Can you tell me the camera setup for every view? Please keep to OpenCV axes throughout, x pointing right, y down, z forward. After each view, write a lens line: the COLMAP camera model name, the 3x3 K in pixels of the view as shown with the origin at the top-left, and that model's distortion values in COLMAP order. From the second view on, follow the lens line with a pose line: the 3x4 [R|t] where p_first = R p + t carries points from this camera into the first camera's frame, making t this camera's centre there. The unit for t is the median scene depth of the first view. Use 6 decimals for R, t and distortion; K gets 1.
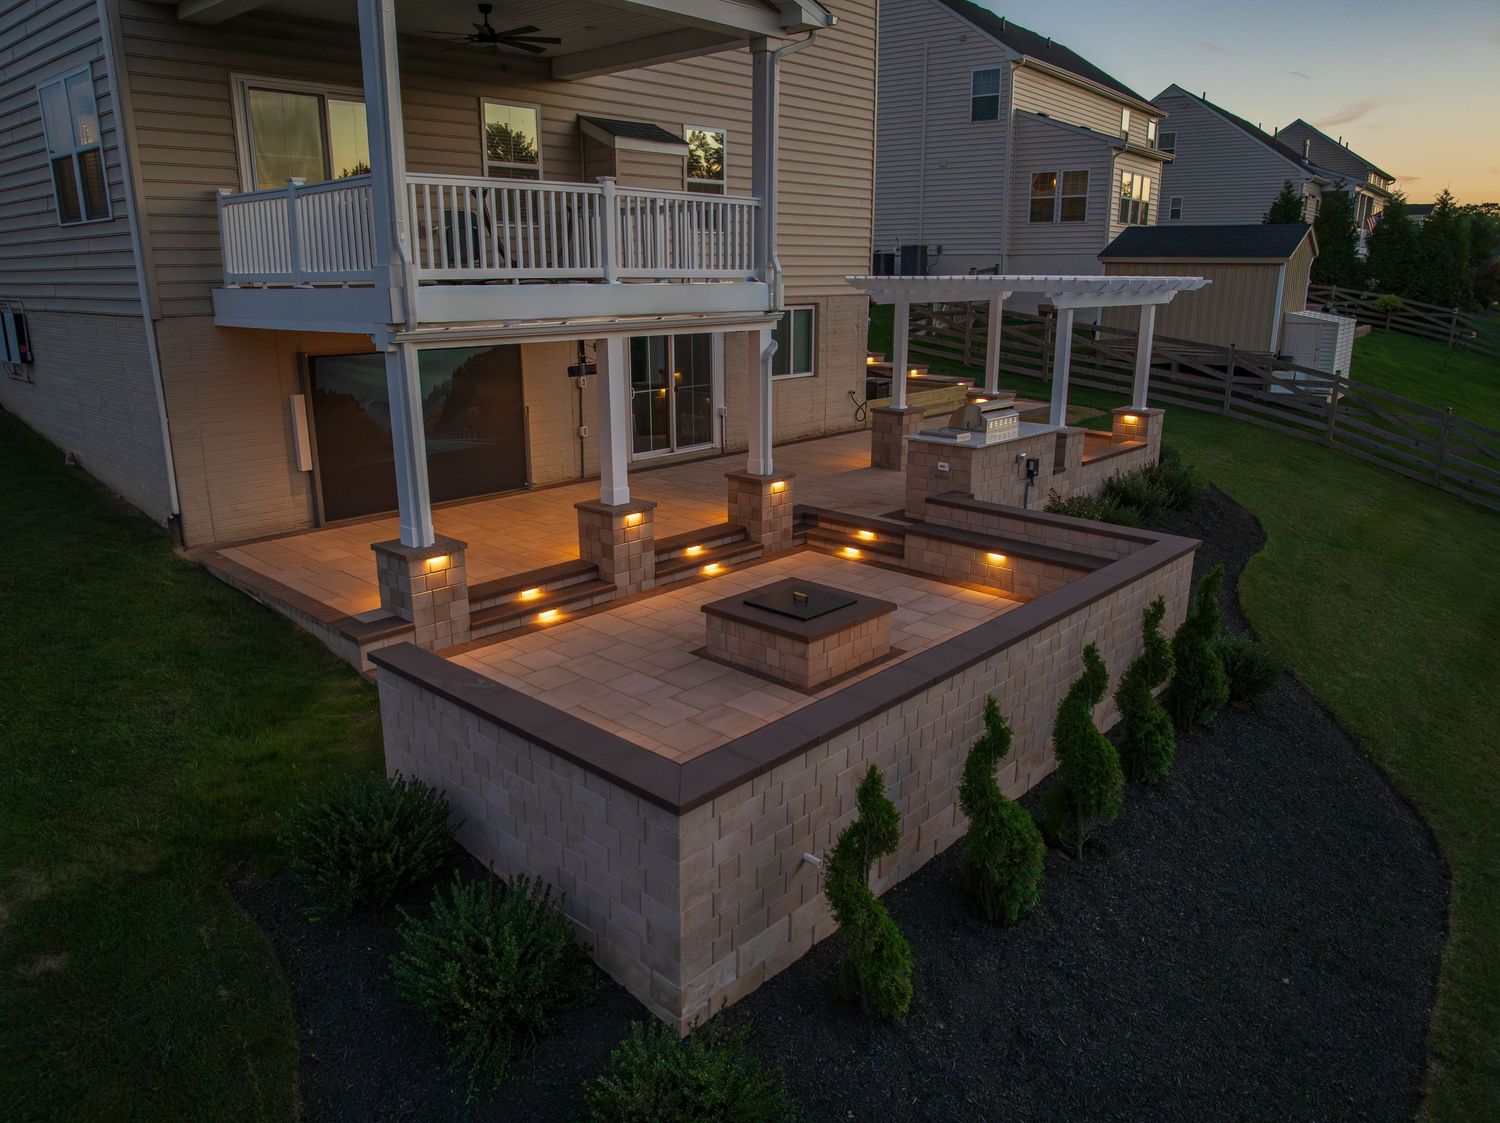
lens RADIAL K [[1037.3, 0, 750.6], [0, 1037.3, 565.7], [0, 0, 1]] dist [-0.004264, -0.004996]
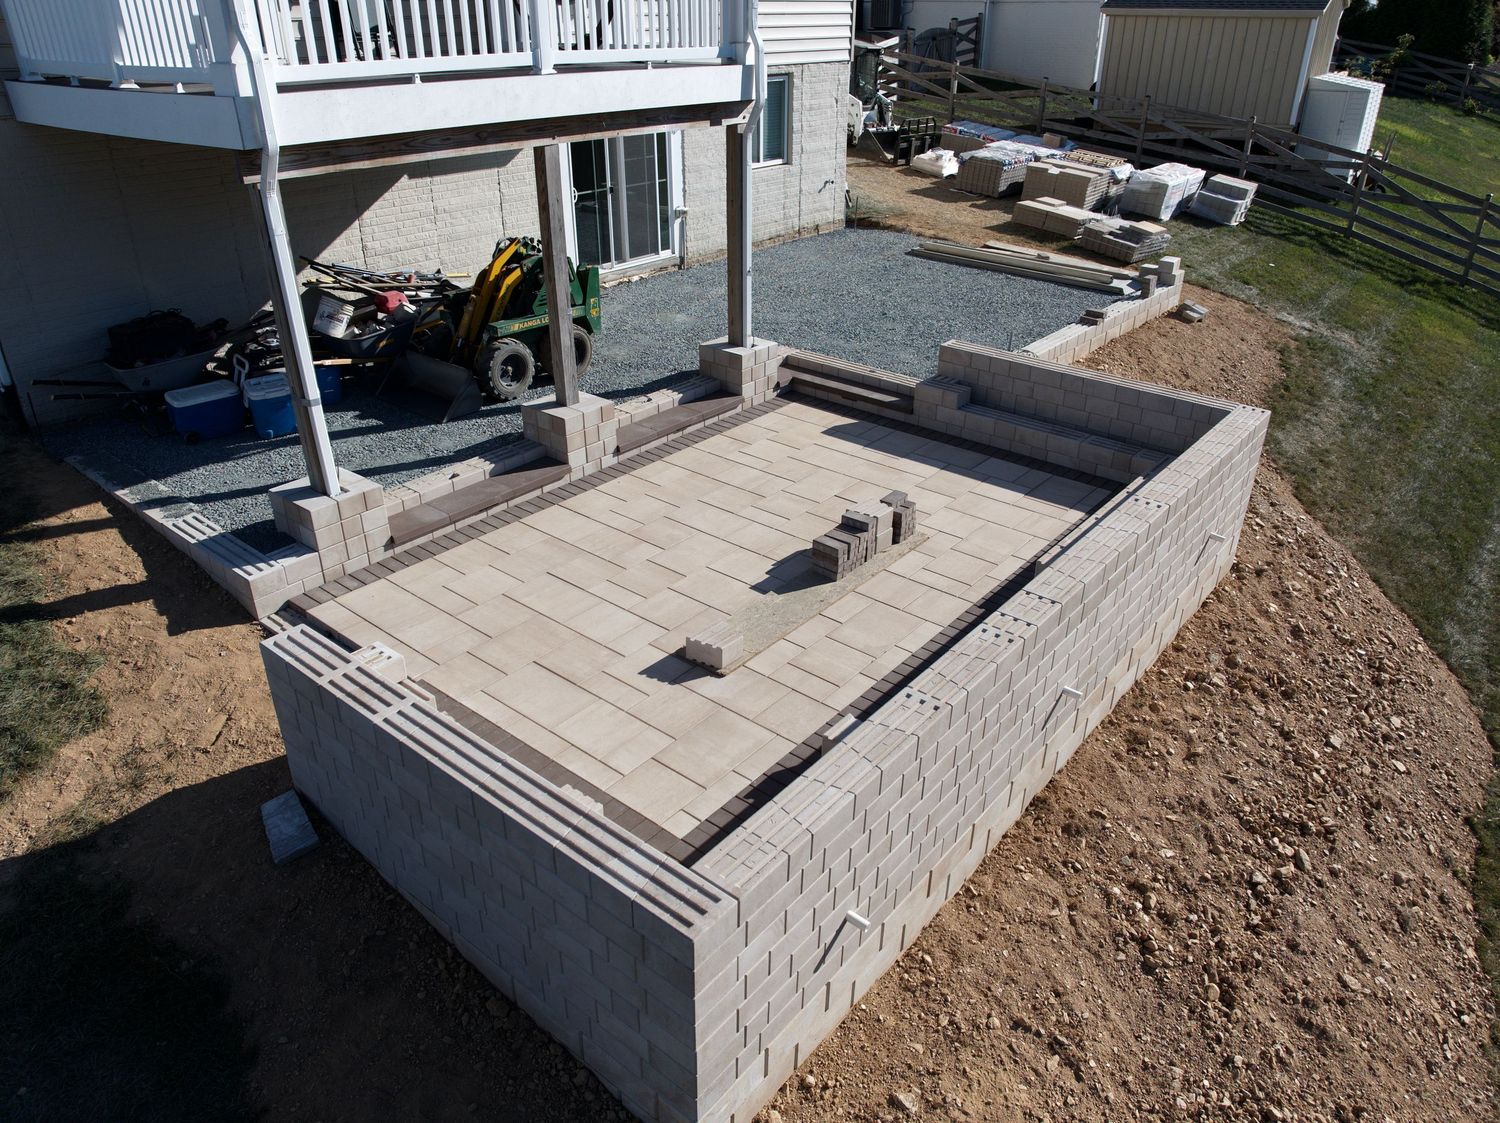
lens RADIAL K [[1052.2, 0, 745.3], [0, 1052.2, 551.8], [0, 0, 1]] dist [-0.023119, 0.009642]
pose [[0.998902, -0.024408, 0.039995, -0.024922], [0.015999, 0.979975, 0.198475, -0.070692], [-0.044038, -0.197617, 0.979290, 0.159000]]
